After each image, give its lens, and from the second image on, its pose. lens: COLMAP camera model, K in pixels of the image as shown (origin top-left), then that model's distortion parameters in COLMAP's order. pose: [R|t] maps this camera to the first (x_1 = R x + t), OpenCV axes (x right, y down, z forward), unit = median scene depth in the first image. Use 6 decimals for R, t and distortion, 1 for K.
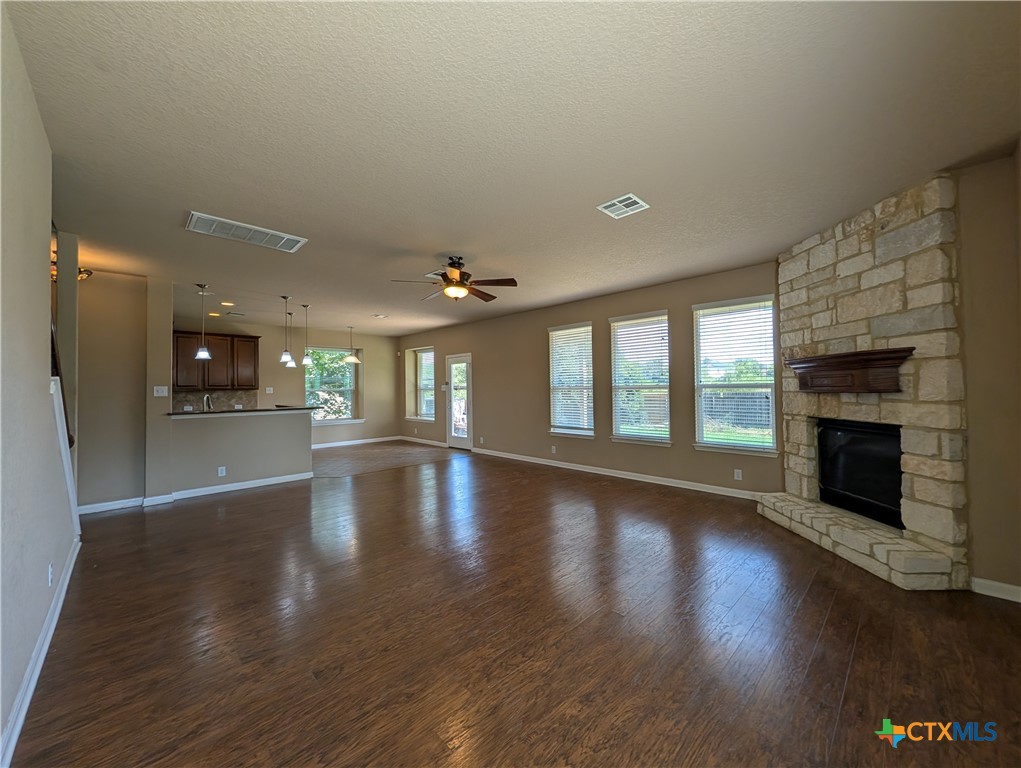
lens RADIAL K [[393.2, 0, 512.0], [0, 393.2, 381.3], [0, 0, 1]] dist [0.000712, -0.000232]
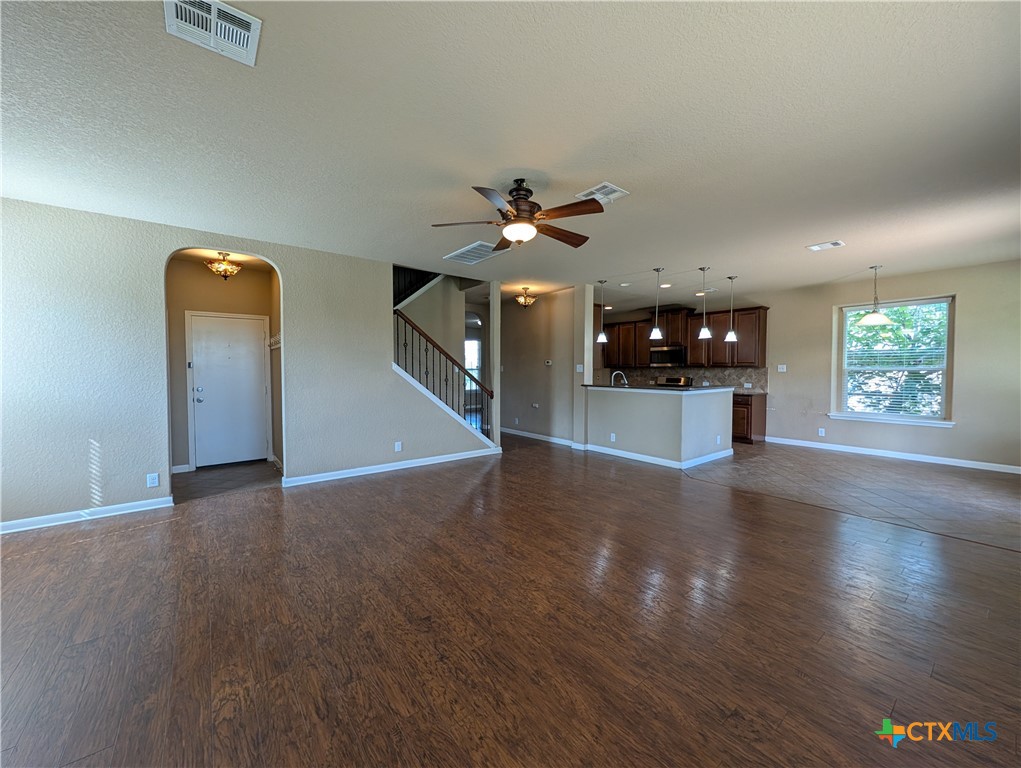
lens RADIAL K [[393.2, 0, 512.0], [0, 393.2, 381.3], [0, 0, 1]] dist [0.000712, -0.000232]
pose [[-0.108164, 0.045069, -0.993111, 0.405733], [0.017876, 0.998898, 0.043385, 0.005834], [0.993972, -0.013061, -0.108850, 0.751334]]
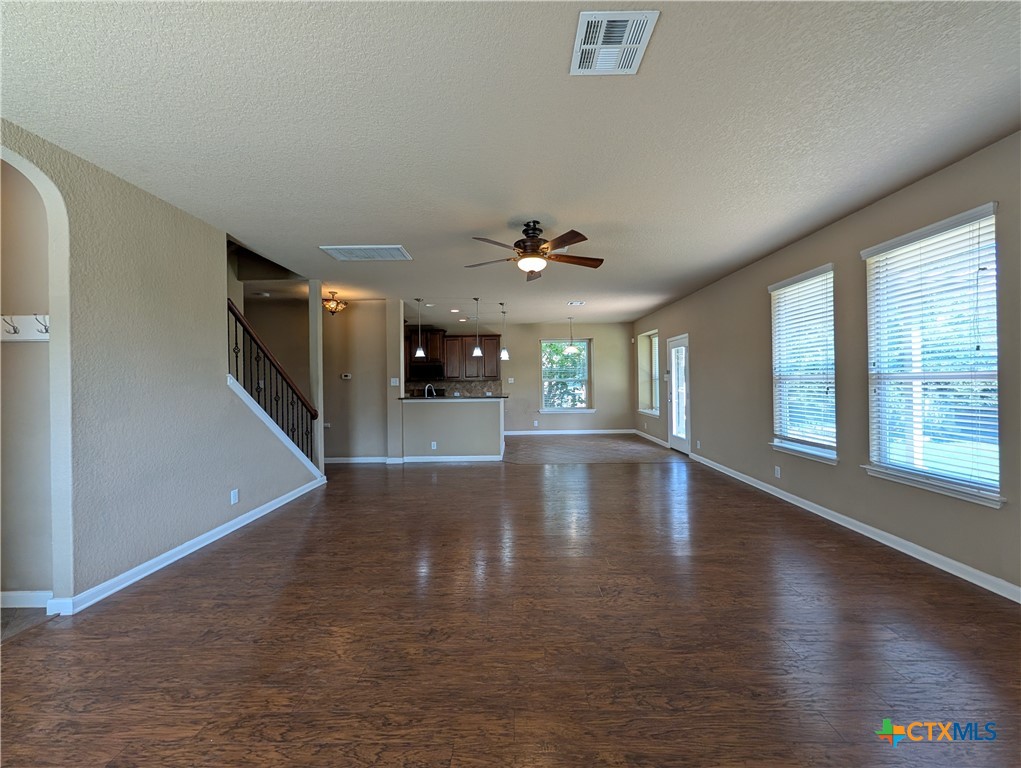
lens RADIAL K [[393.2, 0, 512.0], [0, 393.2, 381.3], [0, 0, 1]] dist [0.000712, -0.000232]
pose [[0.706867, 0.002390, -0.707342, 0.296936], [0.017996, 0.999610, 0.021361, 0.001452], [0.707117, -0.027829, 0.706549, 0.265539]]
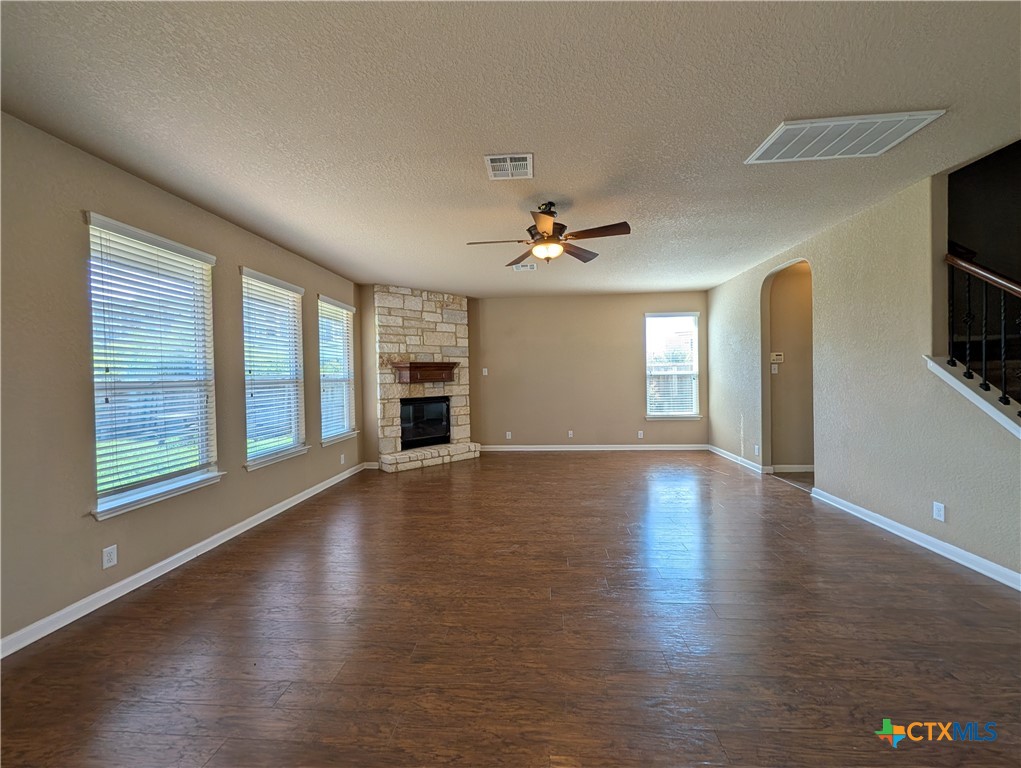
lens RADIAL K [[393.4, 0, 510.9], [0, 393.4, 380.3], [0, 0, 1]] dist [-0.009063, -0.000179]
pose [[-0.656451, 0.016982, 0.754177, -0.476372], [0.015694, 0.999838, -0.008853, 0.023995], [-0.754205, 0.006025, -0.656611, 1.108247]]
